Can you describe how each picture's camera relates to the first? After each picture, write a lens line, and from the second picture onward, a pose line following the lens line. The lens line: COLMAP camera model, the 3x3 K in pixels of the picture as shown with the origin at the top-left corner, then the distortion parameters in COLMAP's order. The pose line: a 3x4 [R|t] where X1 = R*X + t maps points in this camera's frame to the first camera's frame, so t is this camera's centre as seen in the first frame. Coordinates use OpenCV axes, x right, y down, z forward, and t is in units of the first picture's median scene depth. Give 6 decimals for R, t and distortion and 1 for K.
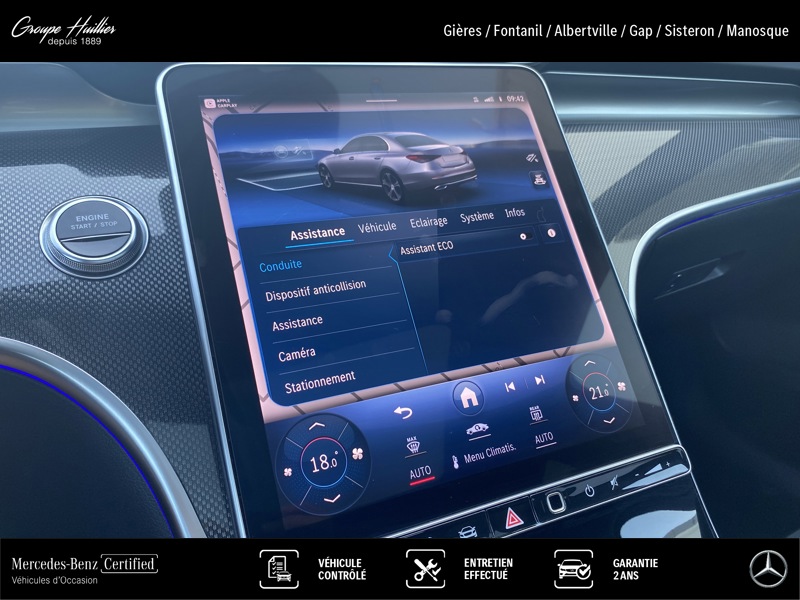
lens RADIAL K [[603.7, 0, 391.2], [0, 603.7, 294.4], [0, 0, 1]] dist [-0.004418, -0.005934]
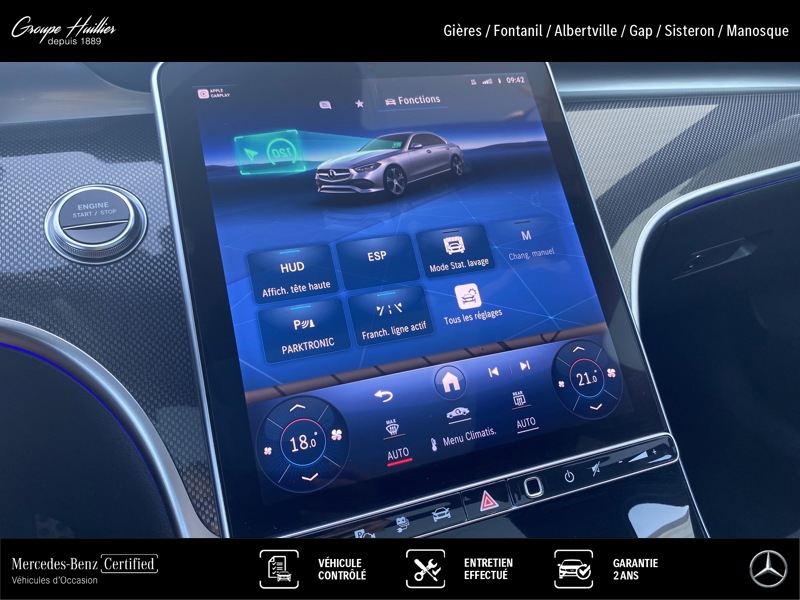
lens RADIAL K [[604.7, 0, 393.8], [0, 604.7, 288.9], [0, 0, 1]] dist [-0.002821, -0.005935]
pose [[0.996949, 0.007898, -0.077649, 0.113884], [-0.004753, 0.999164, 0.040607, -0.028092], [0.077905, -0.040115, 0.996153, -0.018695]]
